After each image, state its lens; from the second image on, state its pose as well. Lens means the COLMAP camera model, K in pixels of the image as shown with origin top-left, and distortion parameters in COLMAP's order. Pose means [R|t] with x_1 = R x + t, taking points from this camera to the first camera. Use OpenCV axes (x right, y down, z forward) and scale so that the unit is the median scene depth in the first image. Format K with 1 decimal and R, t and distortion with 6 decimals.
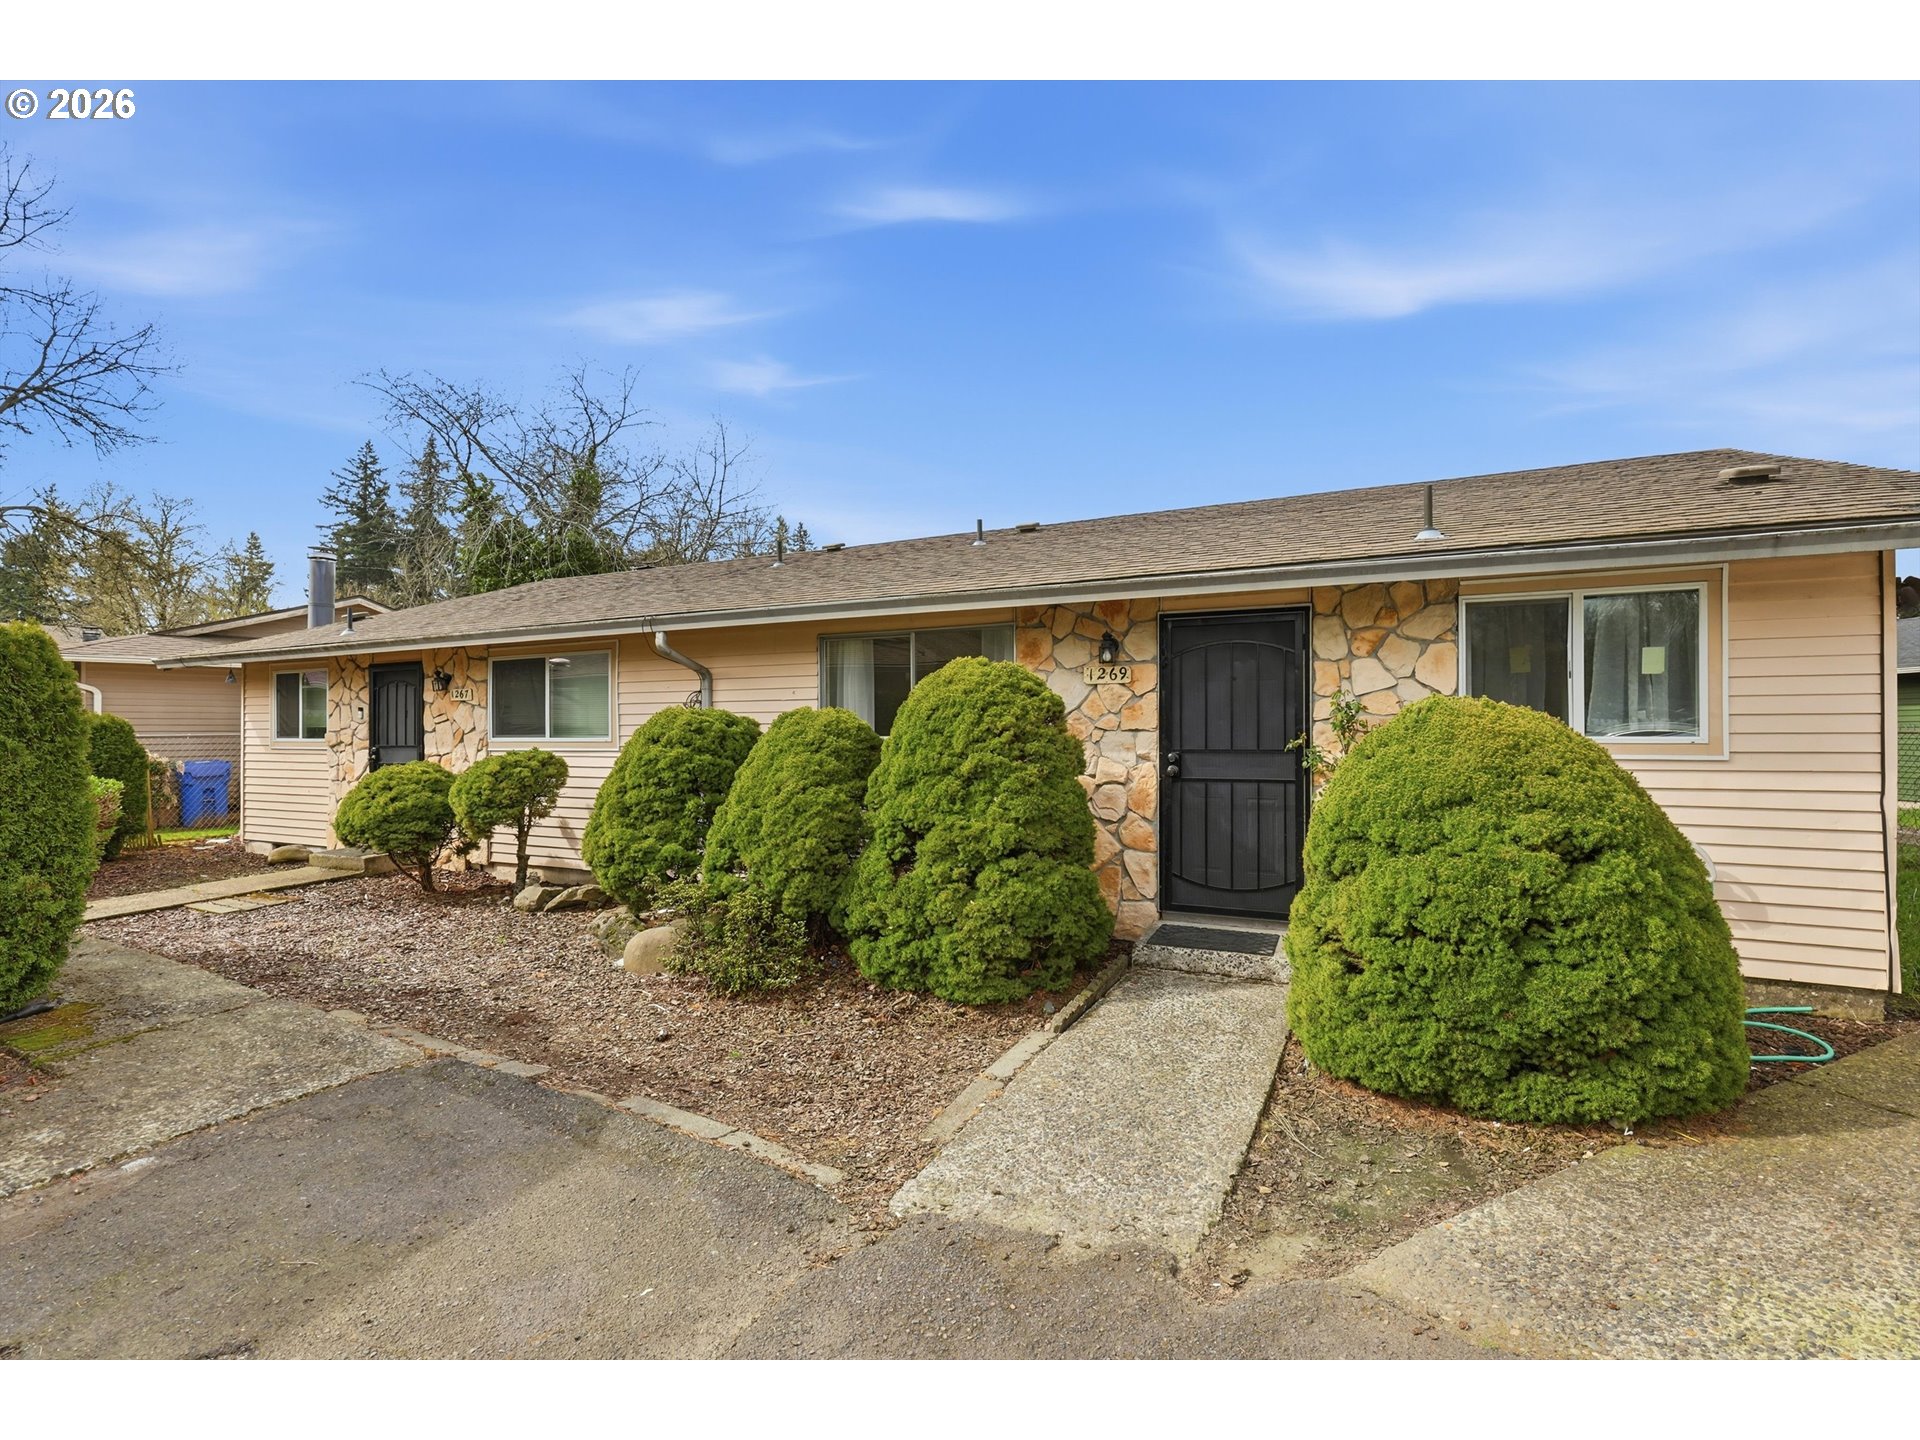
lens RADIAL K [[878.3, 0, 980.1], [0, 878.3, 732.5], [0, 0, 1]] dist [0.000924, 0.000232]
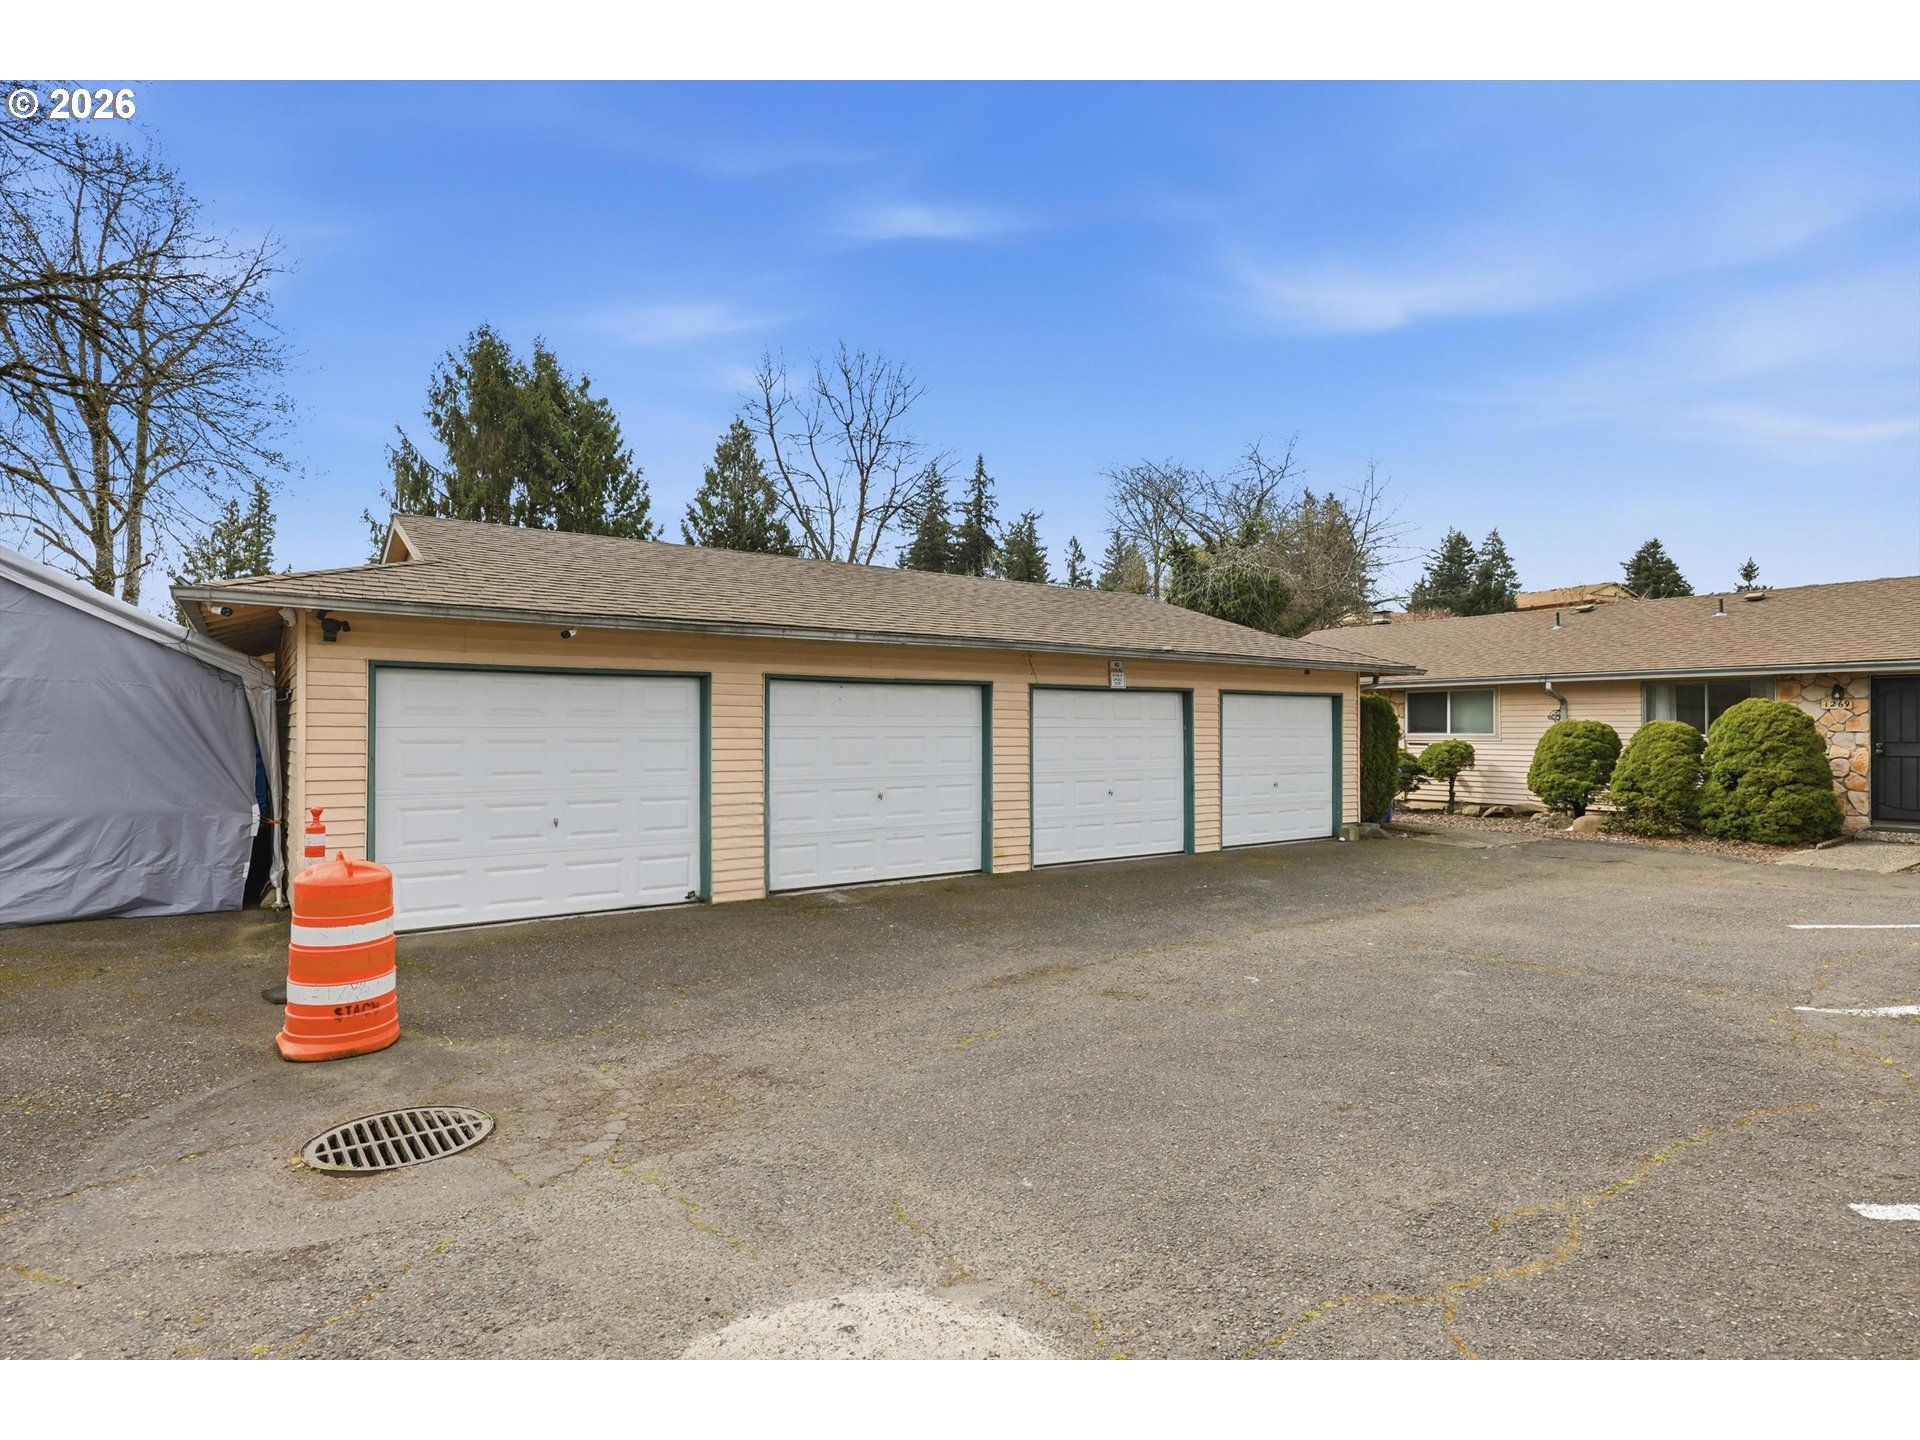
lens RADIAL K [[1012.0, 0, 960.0], [0, 1012.0, 720.0], [0, 0, 1]] dist [-0.000669, -0.000006]
pose [[0.864839, -0.000018, -0.502050, -0.466392], [-0.004402, 0.999961, -0.007619, -0.003463], [0.502030, 0.008799, 0.864805, -2.189567]]
